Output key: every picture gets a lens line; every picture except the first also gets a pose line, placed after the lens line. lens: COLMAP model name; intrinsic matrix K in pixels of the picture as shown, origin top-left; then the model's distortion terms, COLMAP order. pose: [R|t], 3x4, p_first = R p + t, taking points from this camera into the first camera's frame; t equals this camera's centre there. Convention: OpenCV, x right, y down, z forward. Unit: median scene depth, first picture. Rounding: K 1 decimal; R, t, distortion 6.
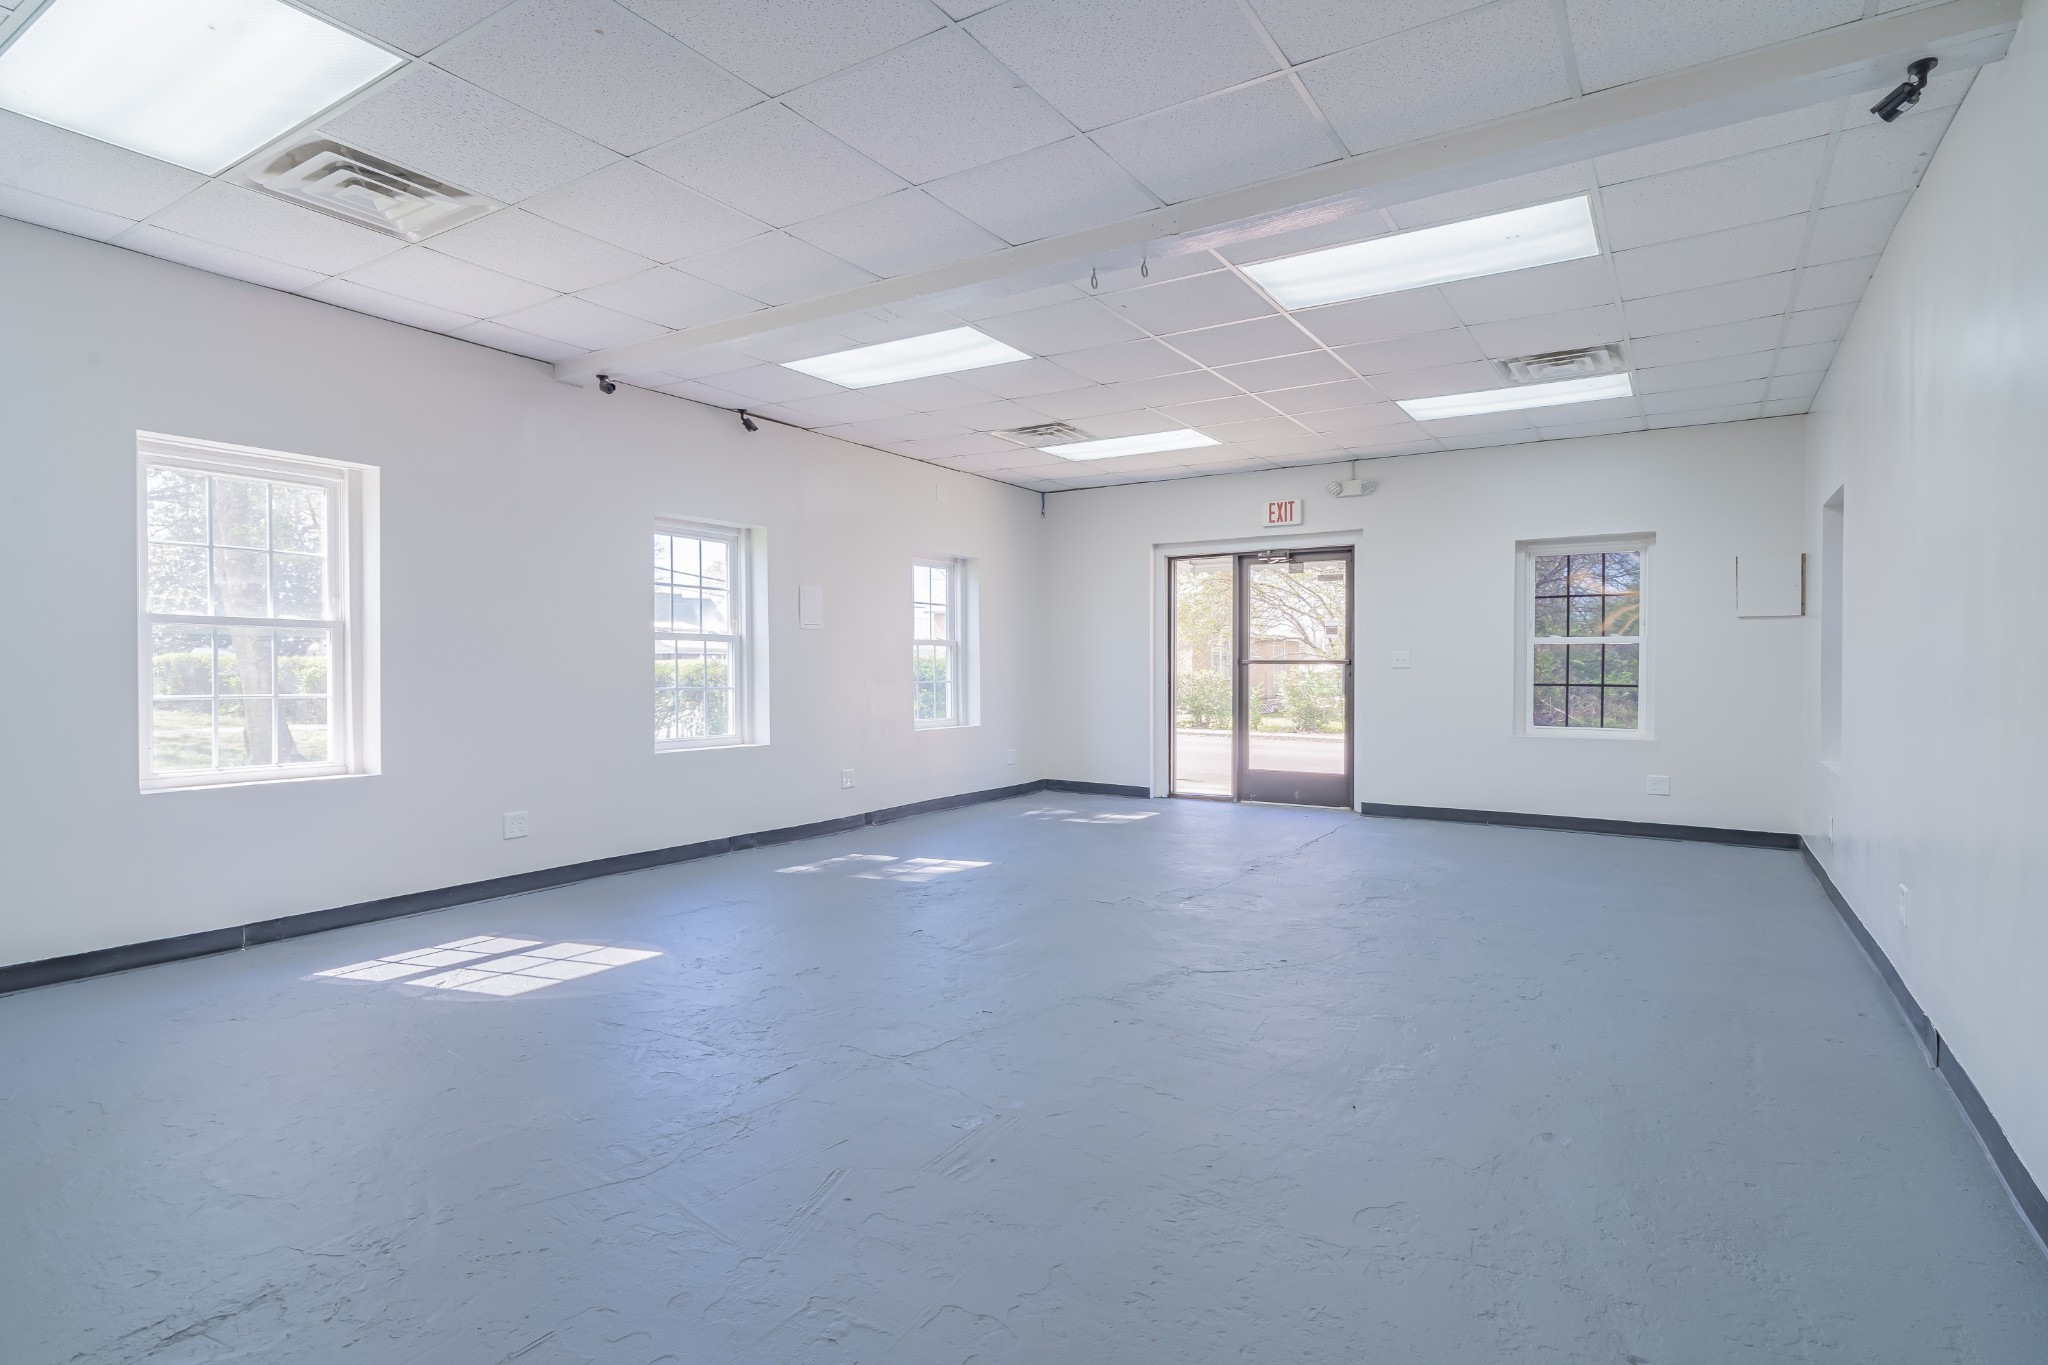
lens RADIAL K [[1053.7, 0, 1024.0], [0, 1053.7, 682.5], [0, 0, 1]] dist [-0.000610, 0.007973]
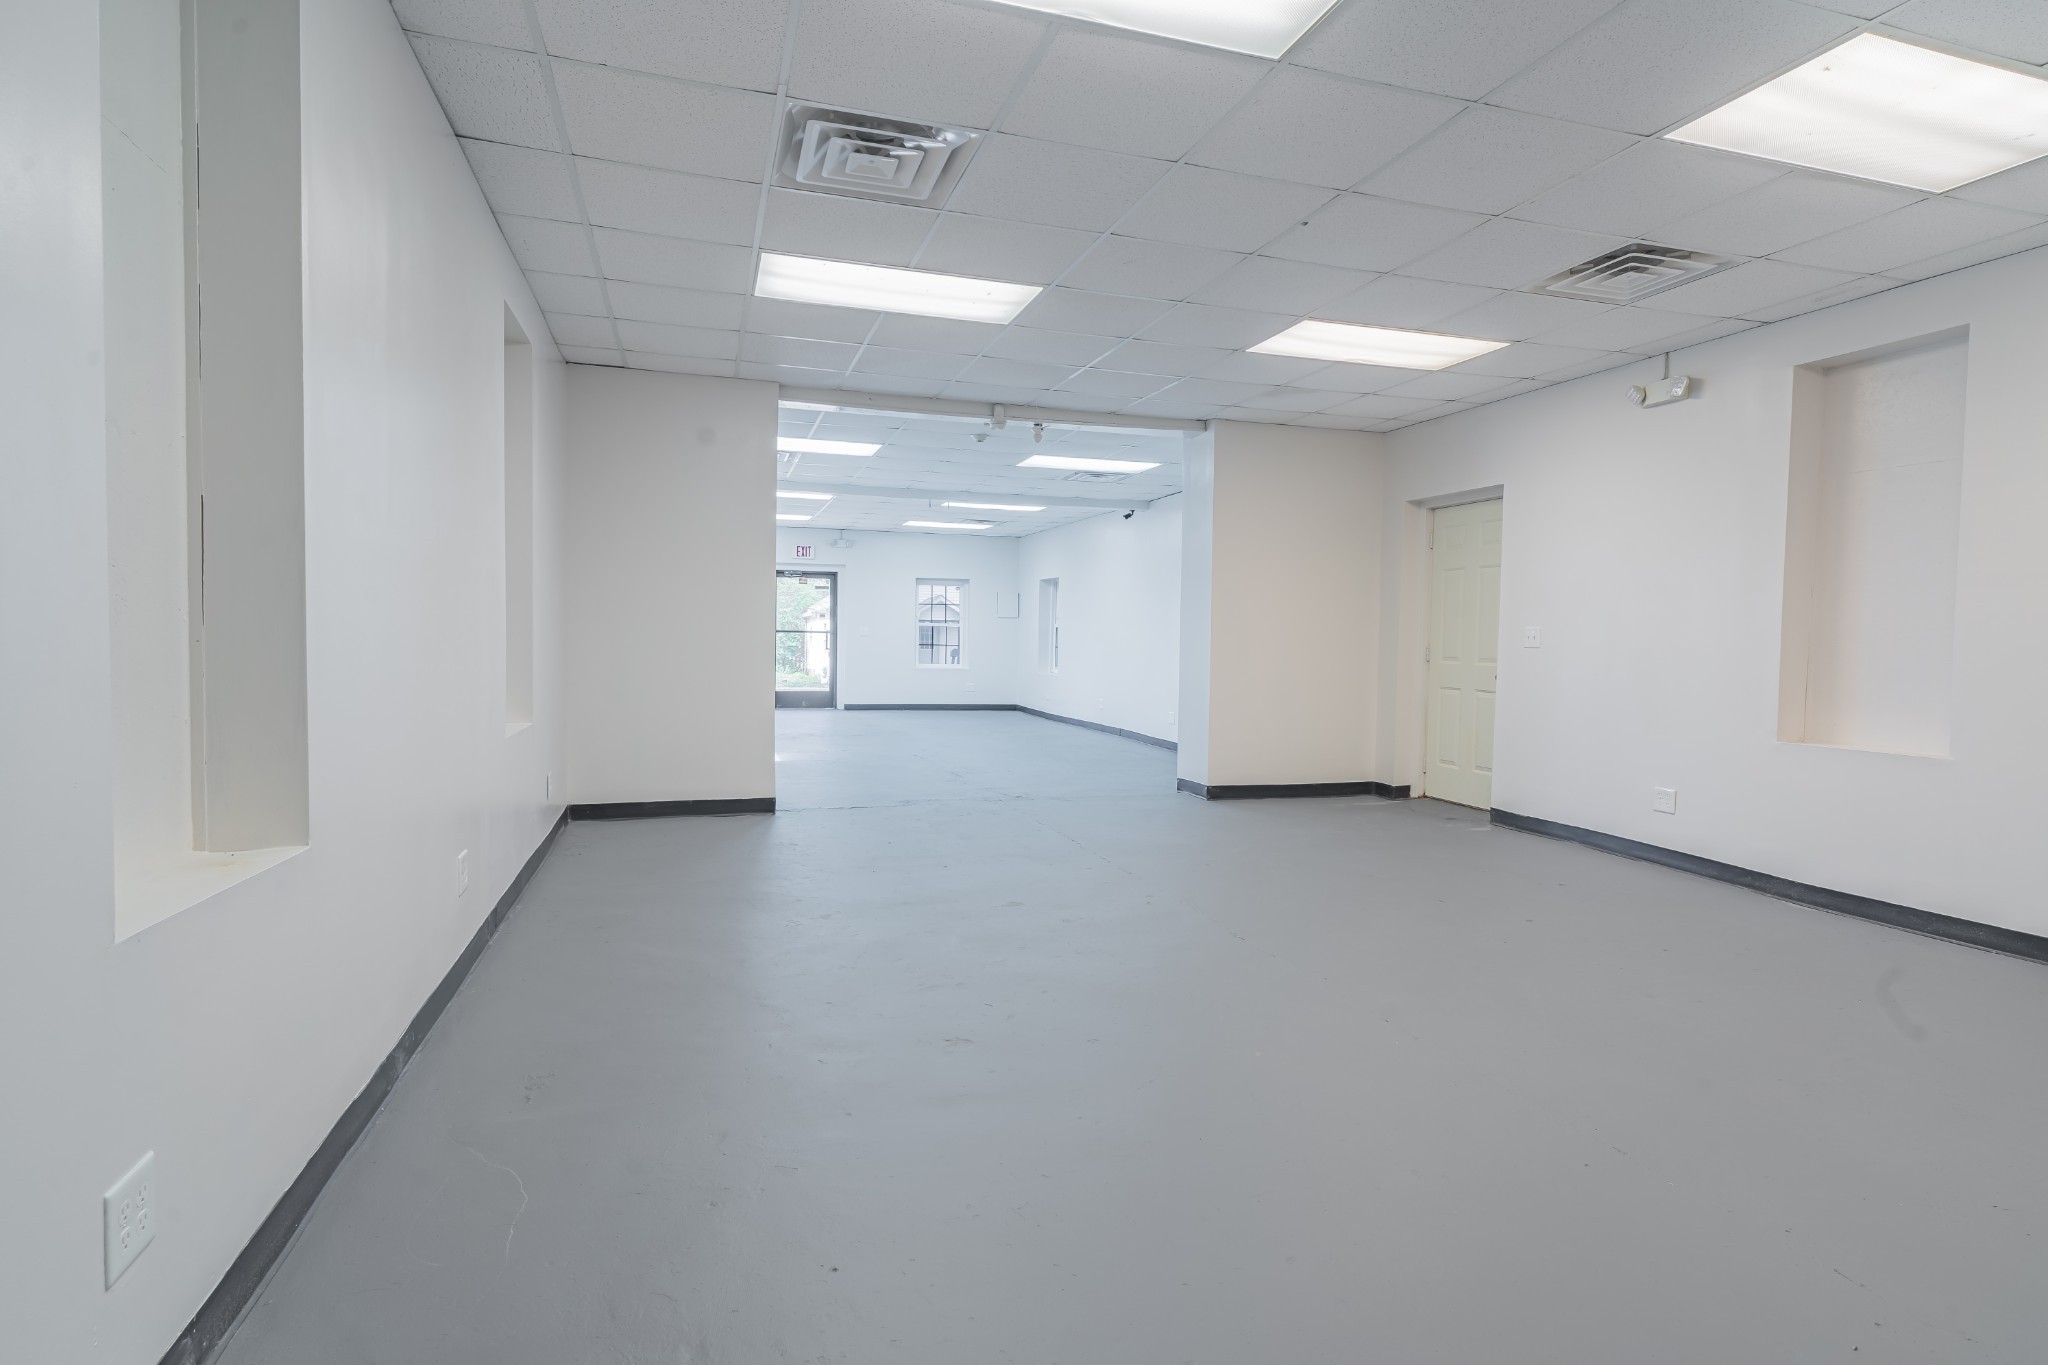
lens RADIAL K [[1053.7, 0, 1024.0], [0, 1053.7, 682.5], [0, 0, 1]] dist [-0.000610, 0.007973]
pose [[0.644800, -0.022425, 0.764022, -0.954716], [-0.005382, 0.999412, 0.033875, 0.005051], [-0.764332, -0.025954, 0.644300, -0.517509]]
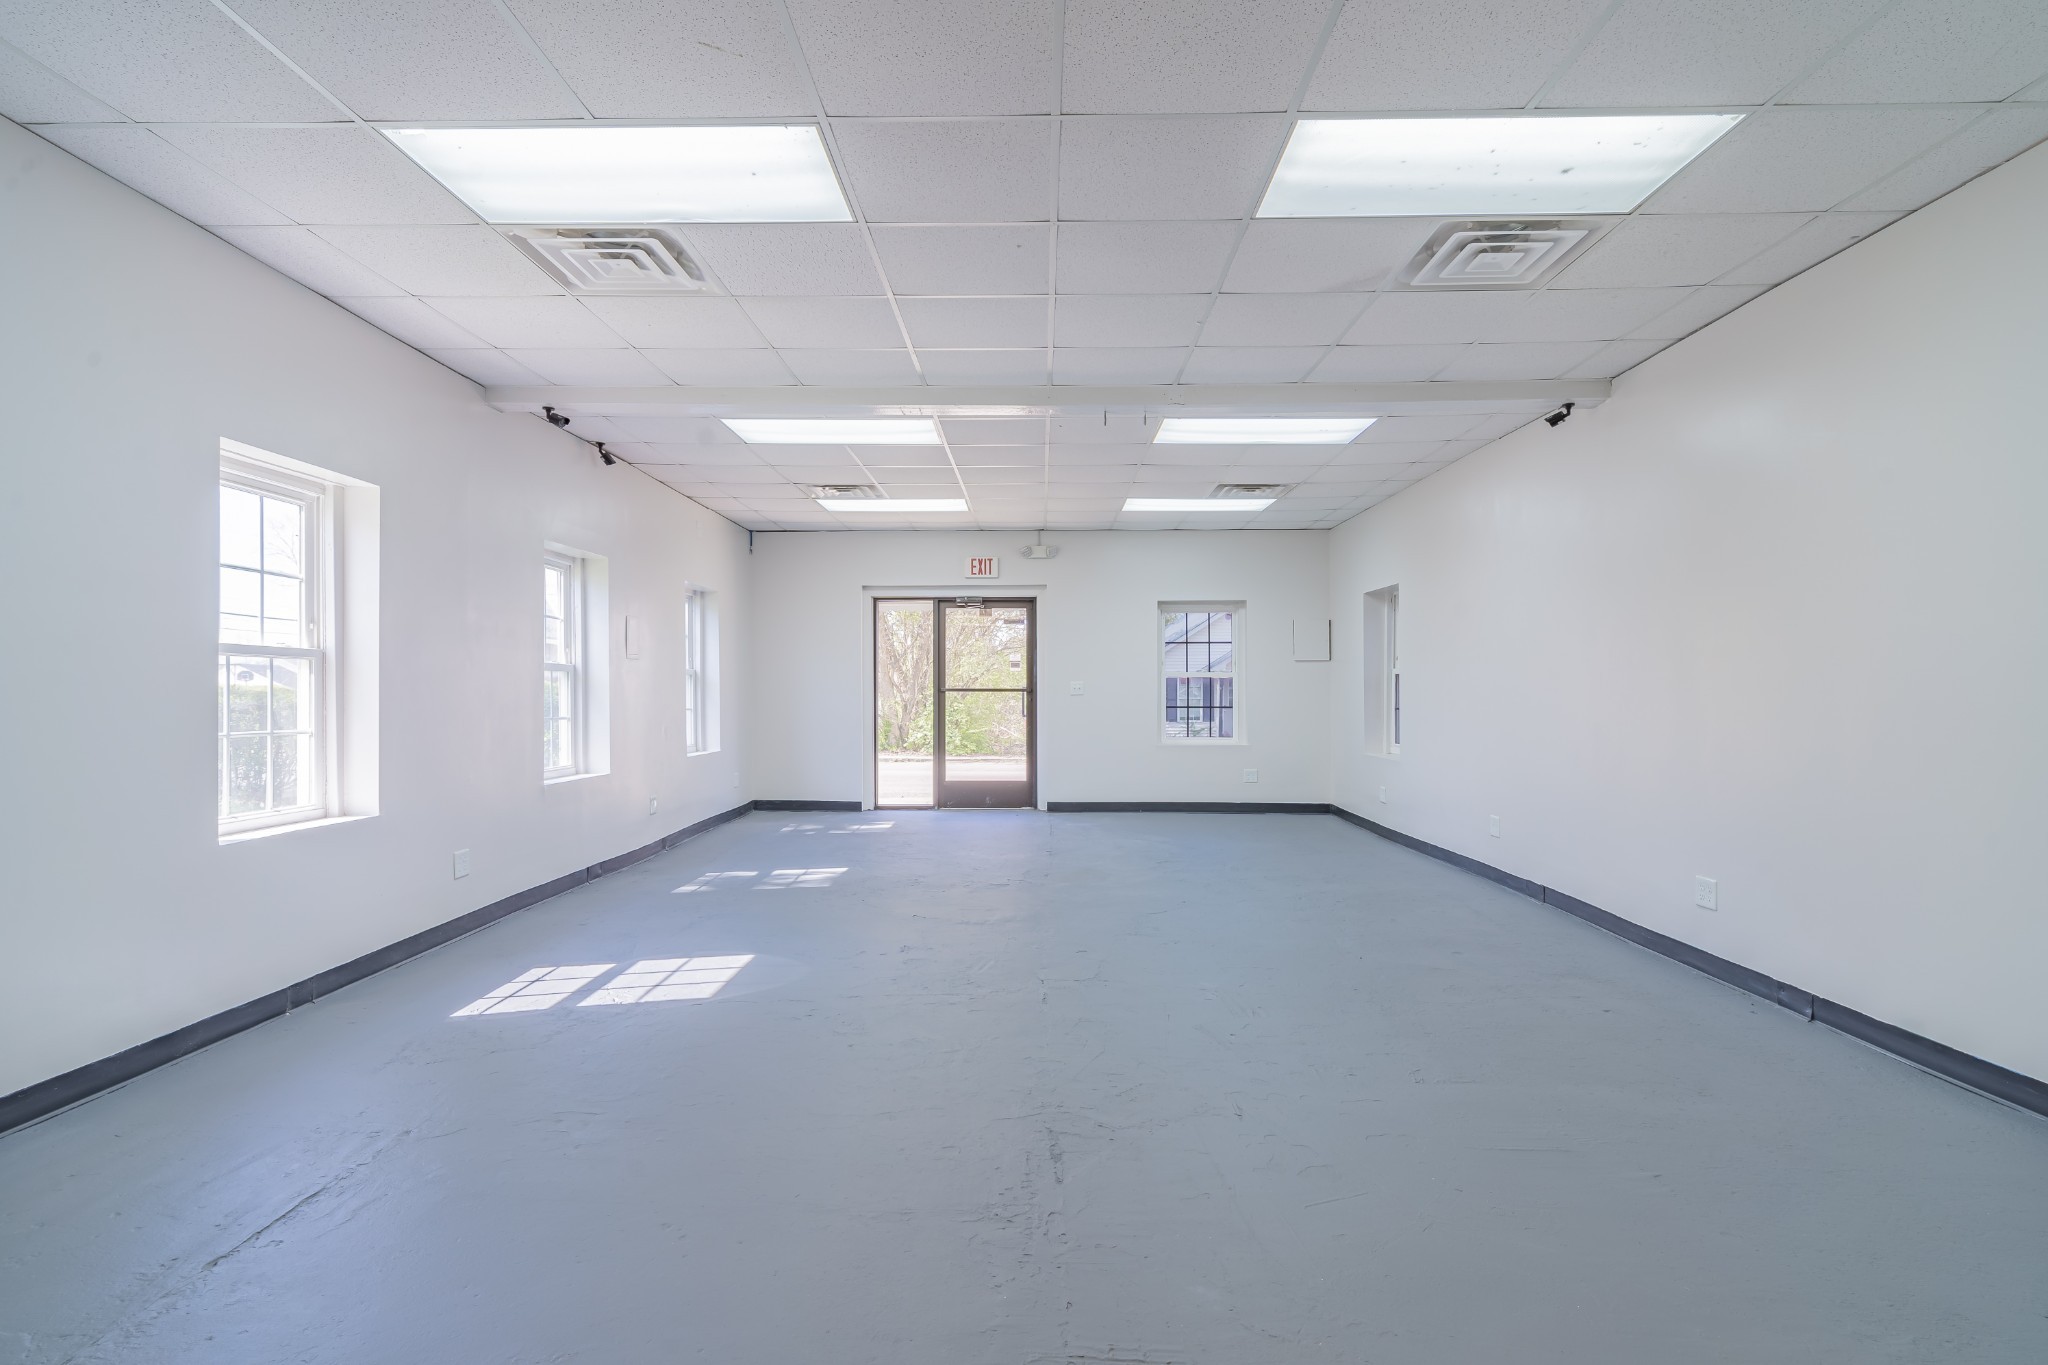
lens RADIAL K [[1053.7, 0, 1024.0], [0, 1053.7, 682.5], [0, 0, 1]] dist [-0.000610, 0.007973]
pose [[0.849555, 0.002758, 0.527493, -0.361212], [0.009420, 0.999748, -0.020399, -0.003263], [-0.527416, 0.022299, 0.849314, -0.054638]]
